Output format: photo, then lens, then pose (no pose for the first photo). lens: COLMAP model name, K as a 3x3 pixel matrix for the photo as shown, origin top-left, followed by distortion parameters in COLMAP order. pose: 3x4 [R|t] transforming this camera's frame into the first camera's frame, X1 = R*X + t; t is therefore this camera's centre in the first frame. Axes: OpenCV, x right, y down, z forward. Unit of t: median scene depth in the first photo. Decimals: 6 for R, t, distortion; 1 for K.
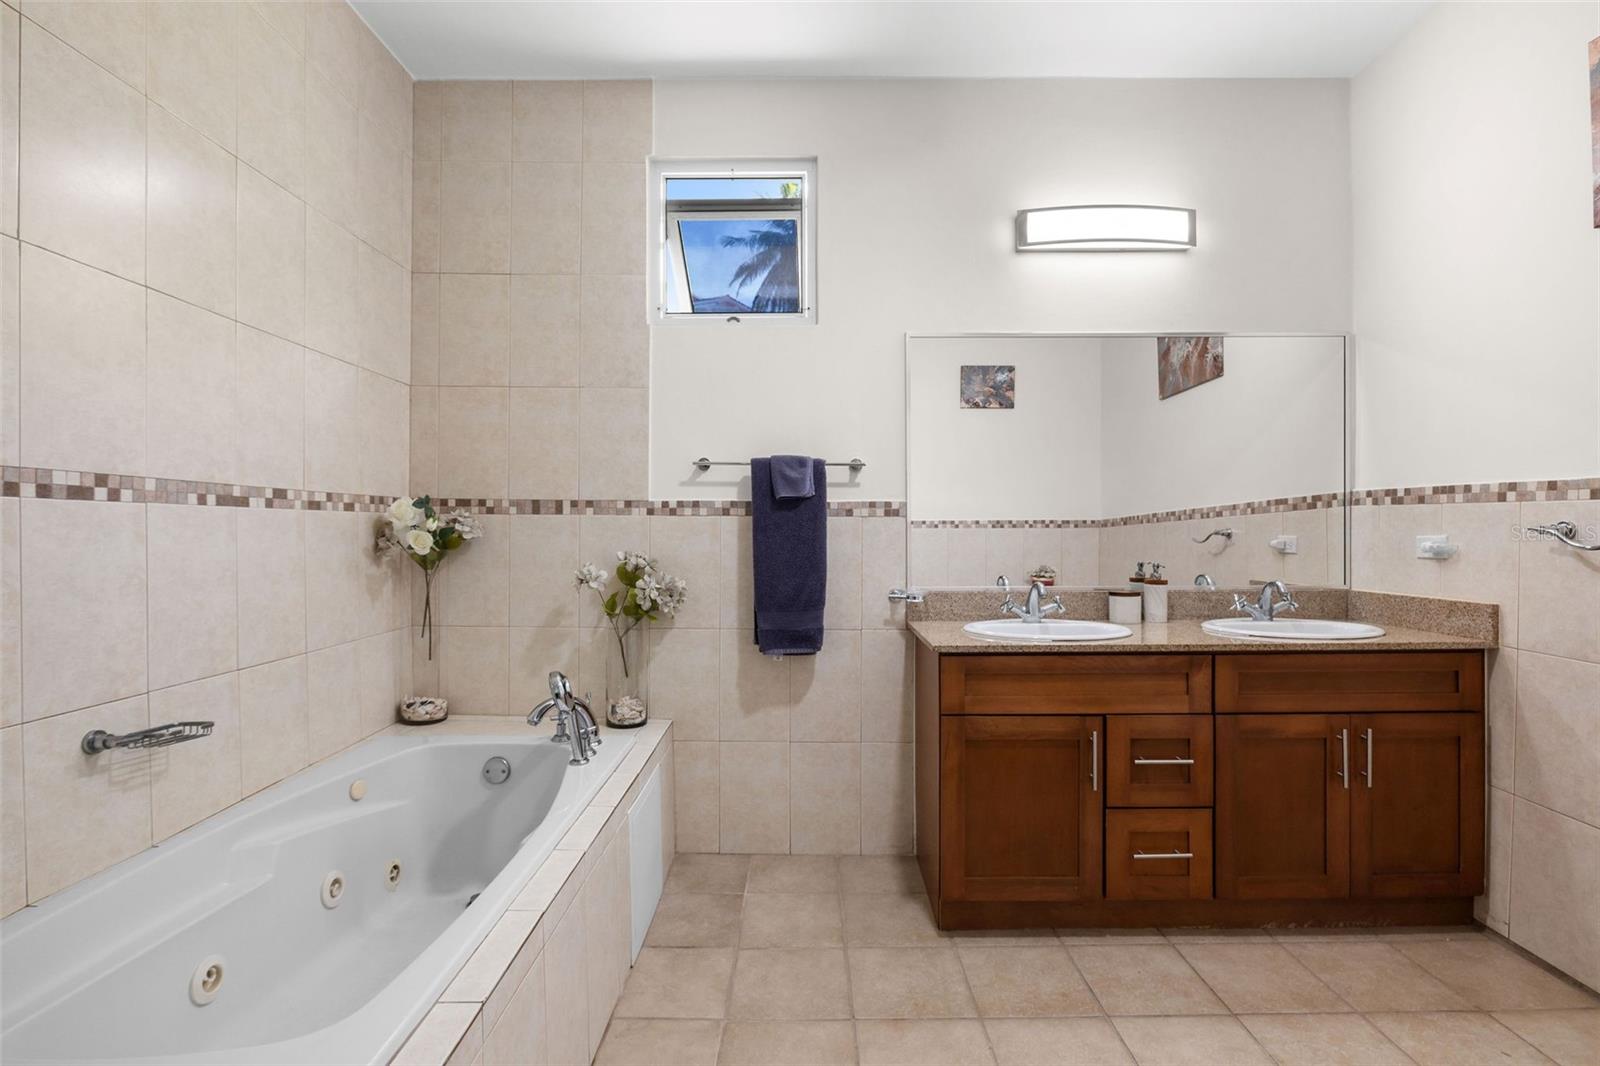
lens RADIAL K [[733.2, 0, 802.2], [0, 733.2, 537.3], [0, 0, 1]] dist [-0.001295, -0.000383]
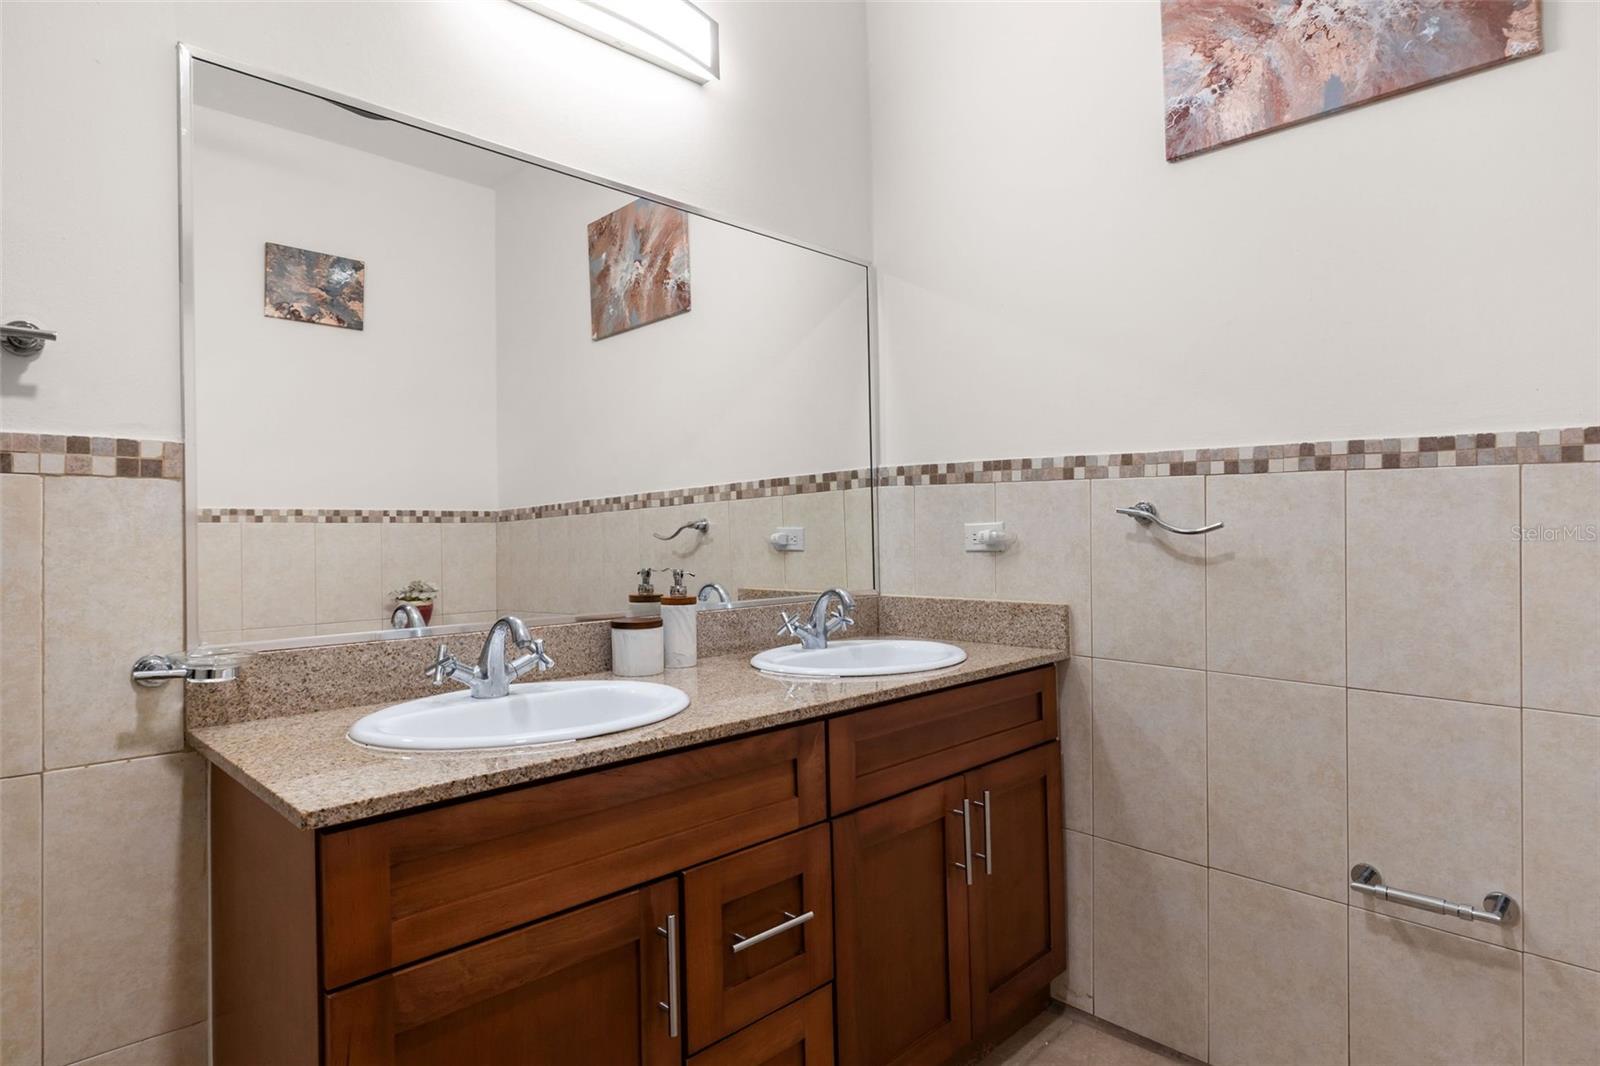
lens RADIAL K [[878.5, 0, 803.2], [0, 878.5, 528.3], [0, 0, 1]] dist [-0.002943, 0.000452]
pose [[0.698080, -0.000993, 0.716019, 0.036740], [0.013416, 0.999842, -0.011694, 0.012679], [-0.715894, 0.017770, 0.697983, 0.475675]]
